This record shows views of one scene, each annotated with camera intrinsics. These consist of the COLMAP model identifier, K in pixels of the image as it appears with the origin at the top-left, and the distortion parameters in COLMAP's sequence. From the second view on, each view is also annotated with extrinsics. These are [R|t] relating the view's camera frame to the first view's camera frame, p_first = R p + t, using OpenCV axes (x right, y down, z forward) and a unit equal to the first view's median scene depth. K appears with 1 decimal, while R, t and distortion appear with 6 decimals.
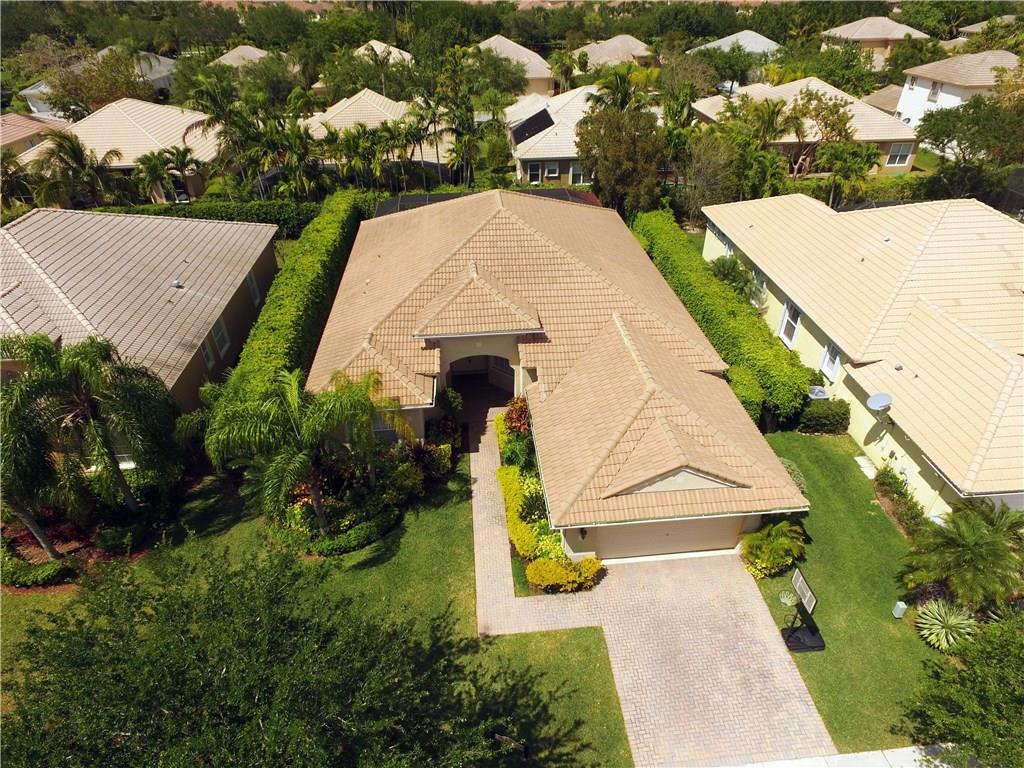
lens RADIAL K [[599.4, 0, 516.0], [0, 599.4, 382.0], [0, 0, 1]] dist [-0.010448, 0.017020]
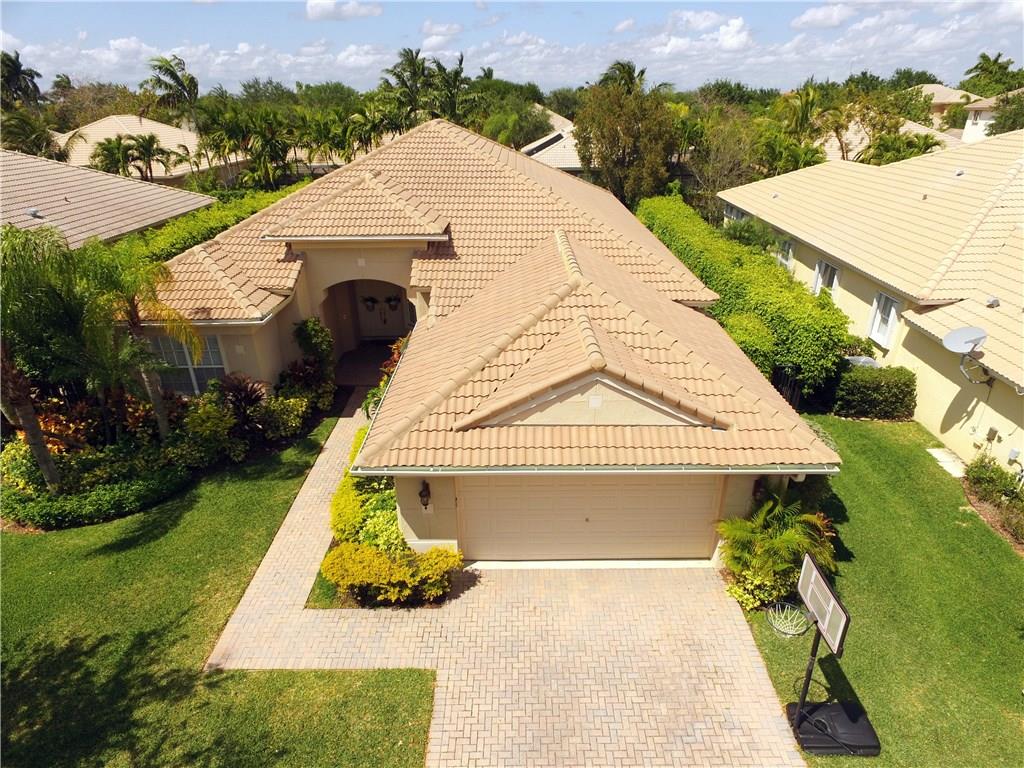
lens RADIAL K [[599.4, 0, 516.0], [0, 599.4, 382.0], [0, 0, 1]] dist [-0.010448, 0.017020]
pose [[0.995521, 0.040580, -0.085388, 0.202733], [-0.053362, 0.986755, -0.153192, 0.191542], [0.078041, 0.157062, 0.984500, 0.364014]]
